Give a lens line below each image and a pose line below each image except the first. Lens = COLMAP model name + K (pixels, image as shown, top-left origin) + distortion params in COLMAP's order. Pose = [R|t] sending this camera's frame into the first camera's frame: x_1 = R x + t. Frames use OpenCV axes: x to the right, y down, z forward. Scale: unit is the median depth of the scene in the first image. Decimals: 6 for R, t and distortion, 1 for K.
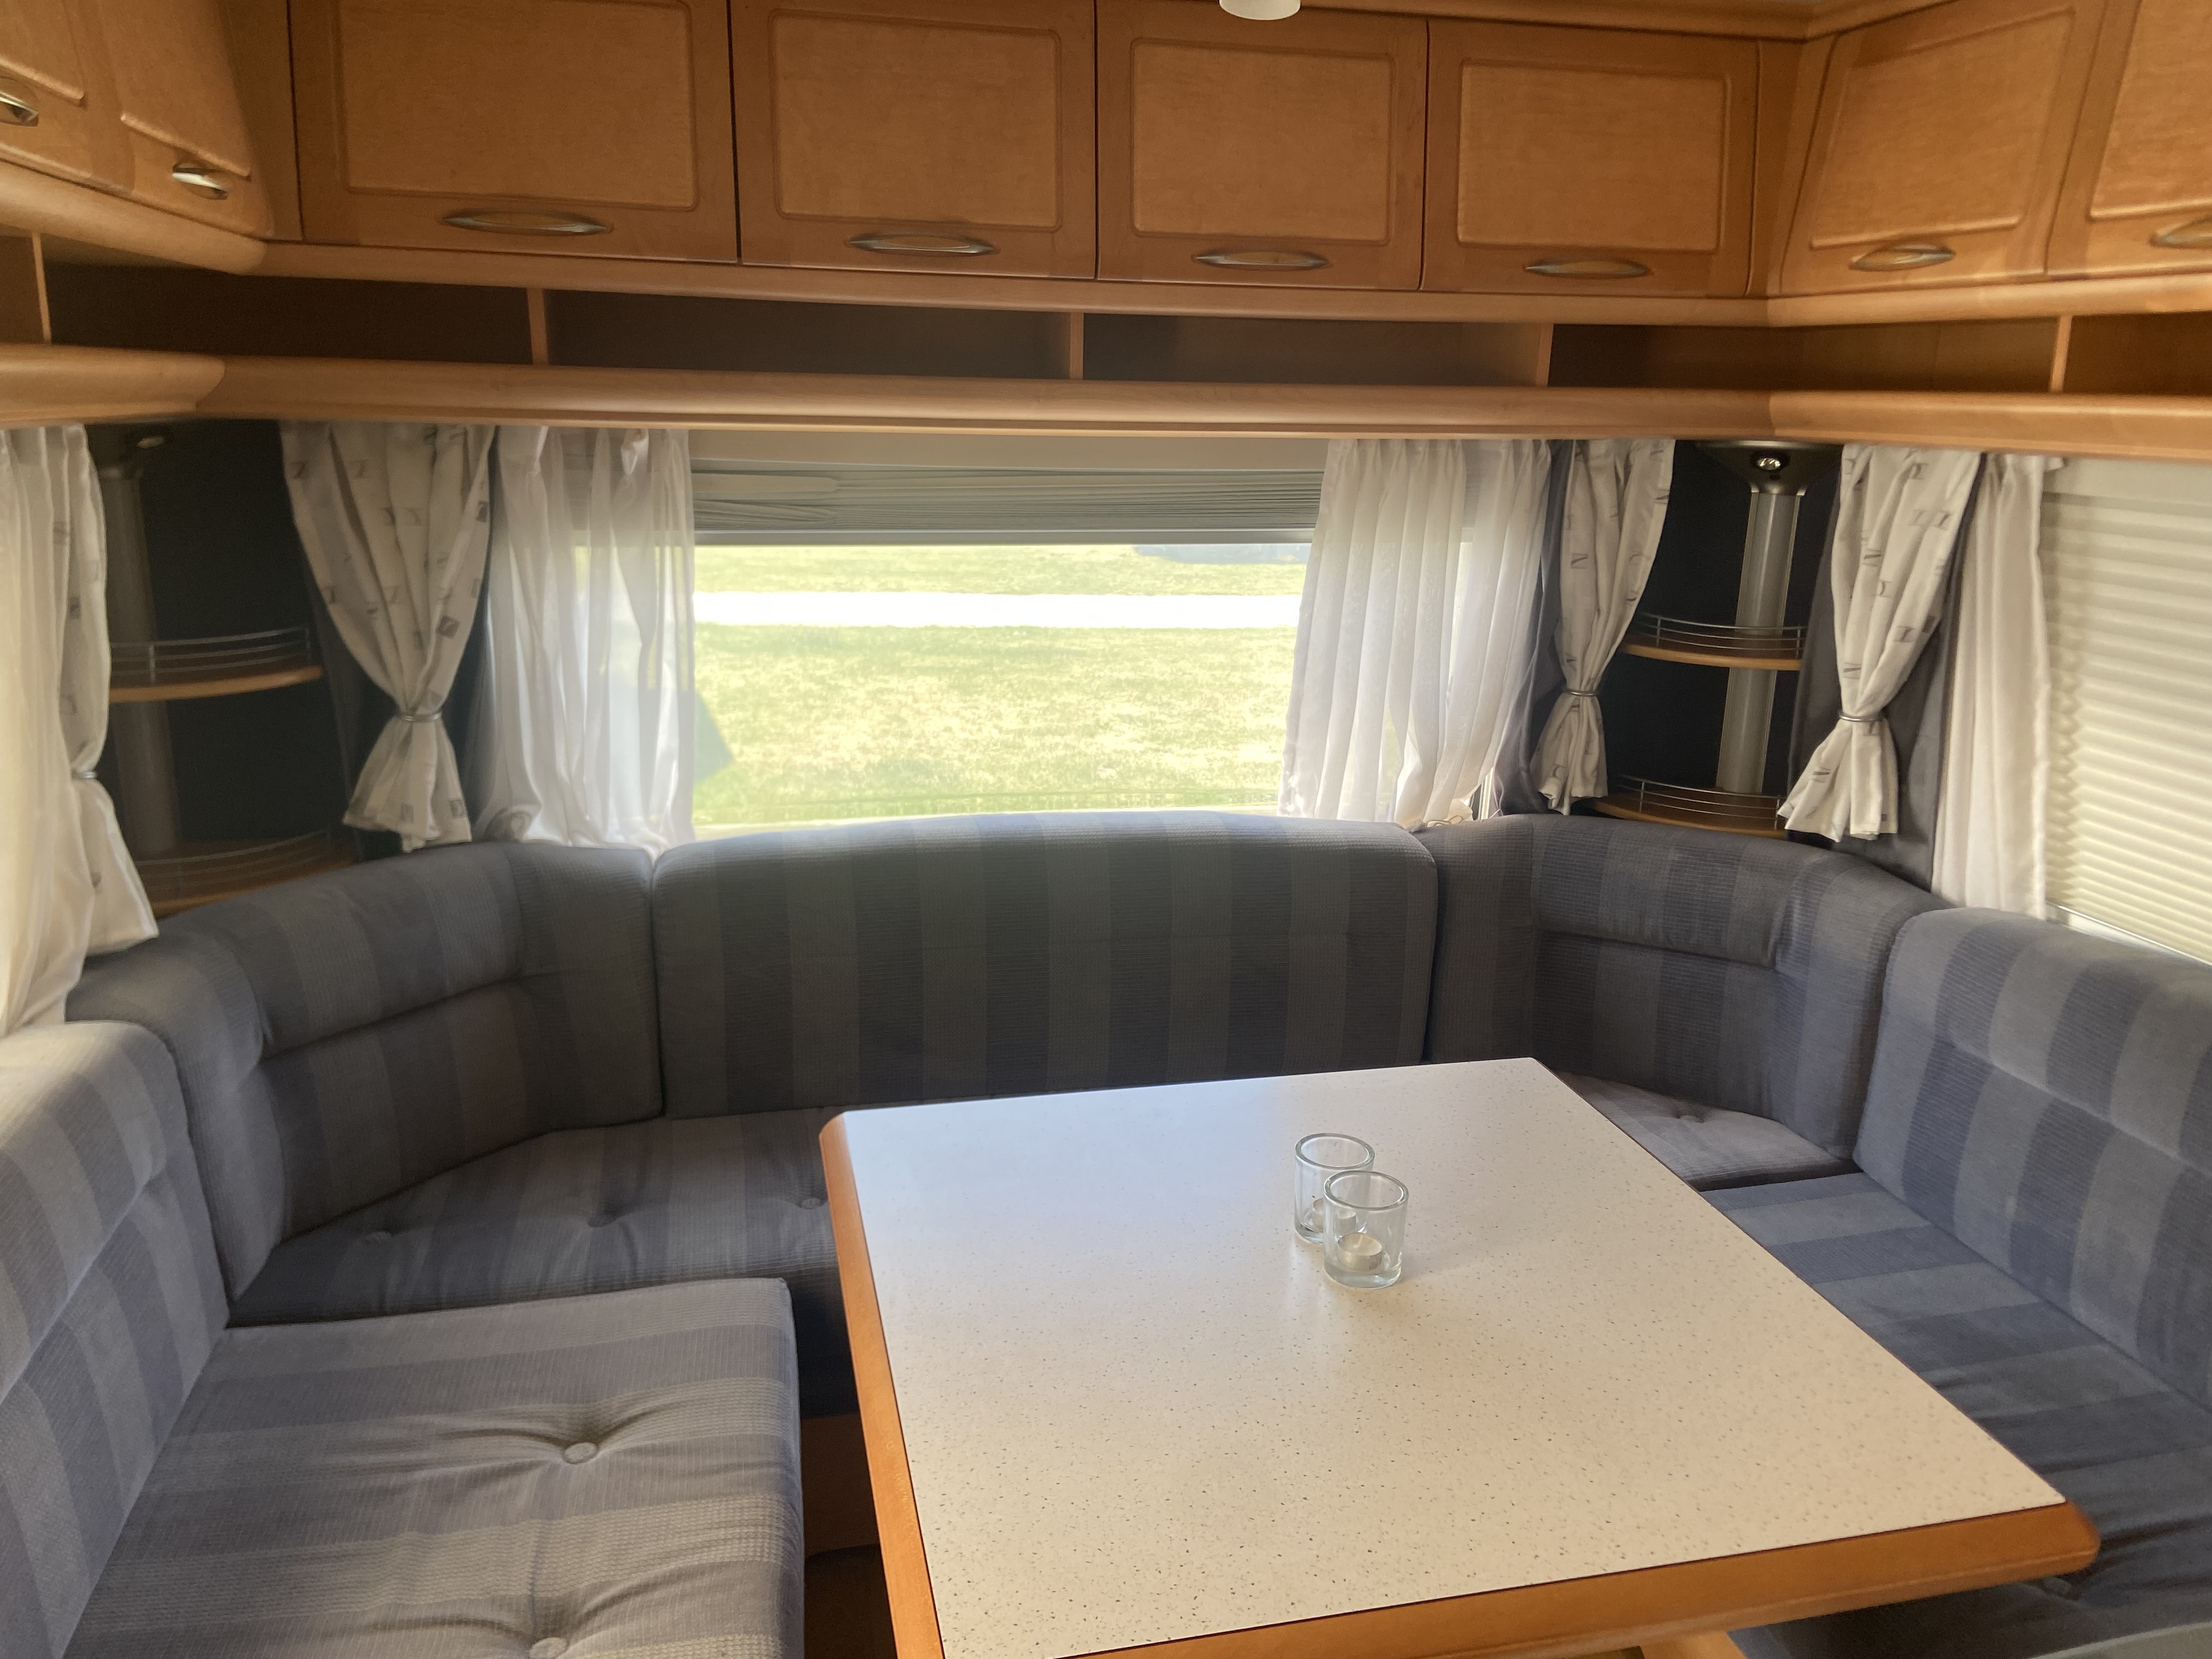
lens RADIAL K [[1641.5, 0, 1110.0], [0, 1641.5, 815.9], [0, 0, 1]] dist [0.057676, -0.120705]
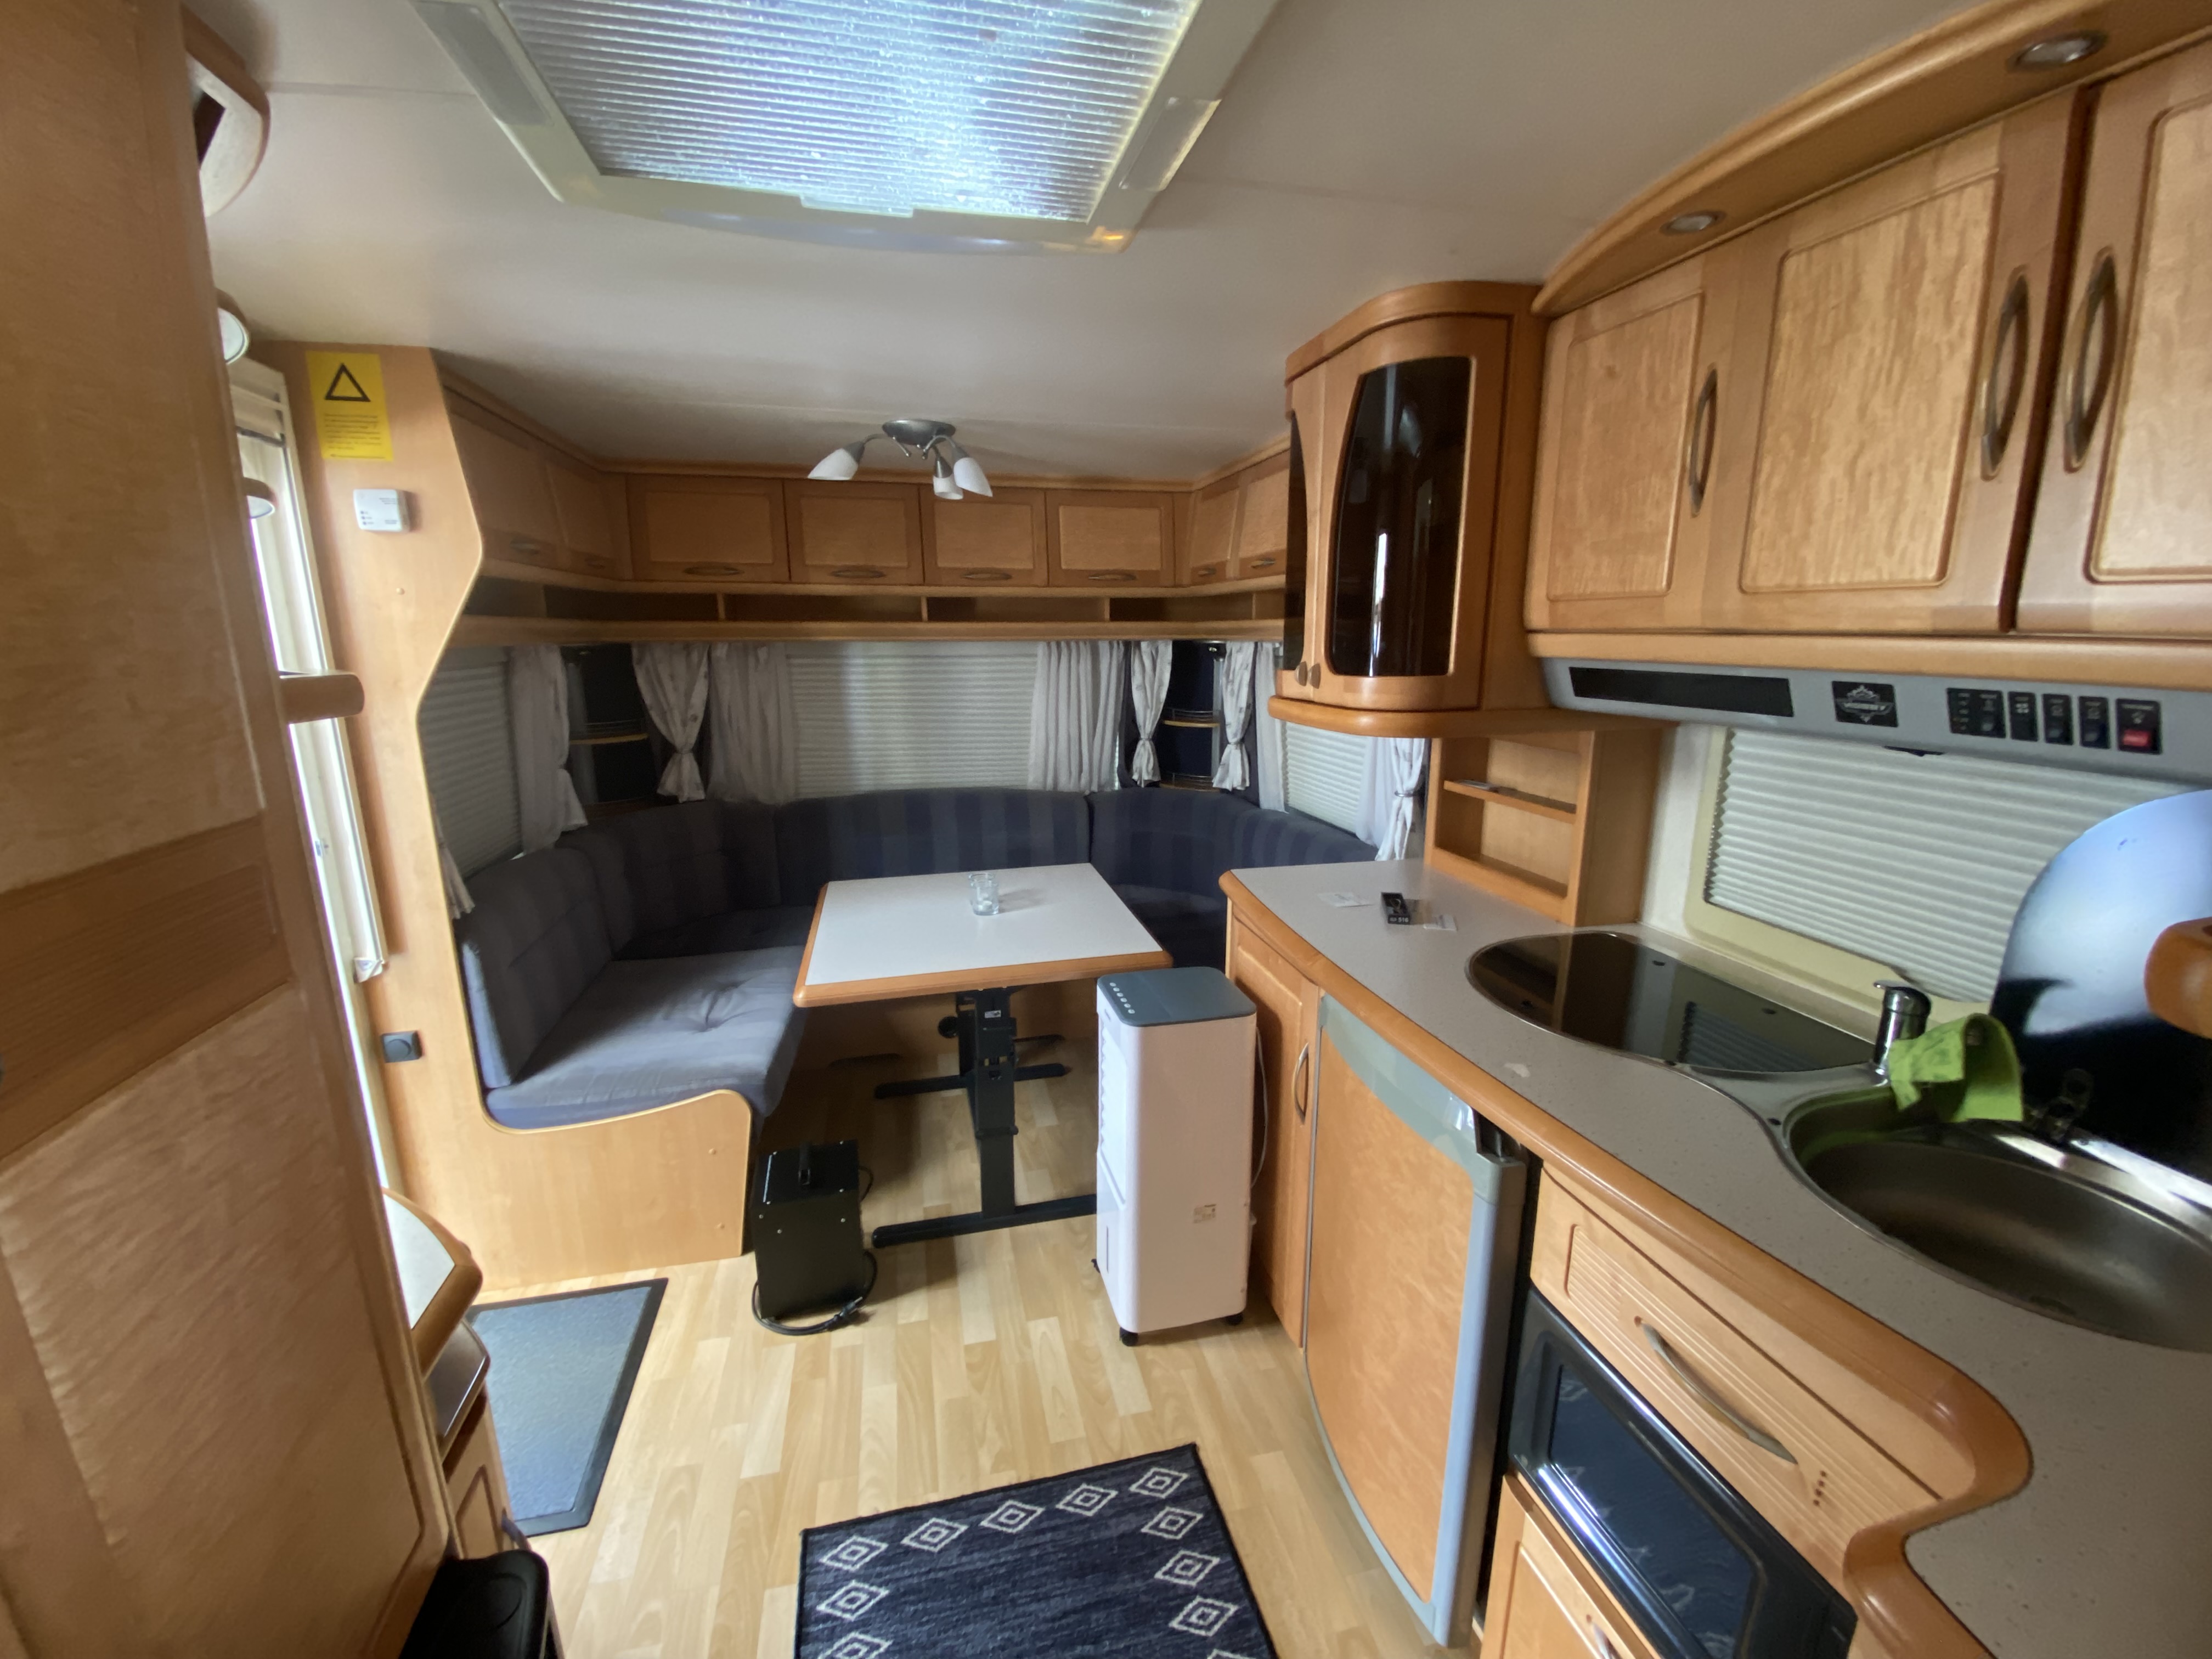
lens RADIAL K [[878.6, 0, 1110.1], [0, 878.6, 820.9], [0, 0, 1]] dist [-0.013988, -0.007996]
pose [[0.999738, -0.022551, 0.003843, 0.262780], [0.022677, 0.999066, -0.036780, 0.118038], [-0.003010, 0.036858, 0.999316, -0.414650]]
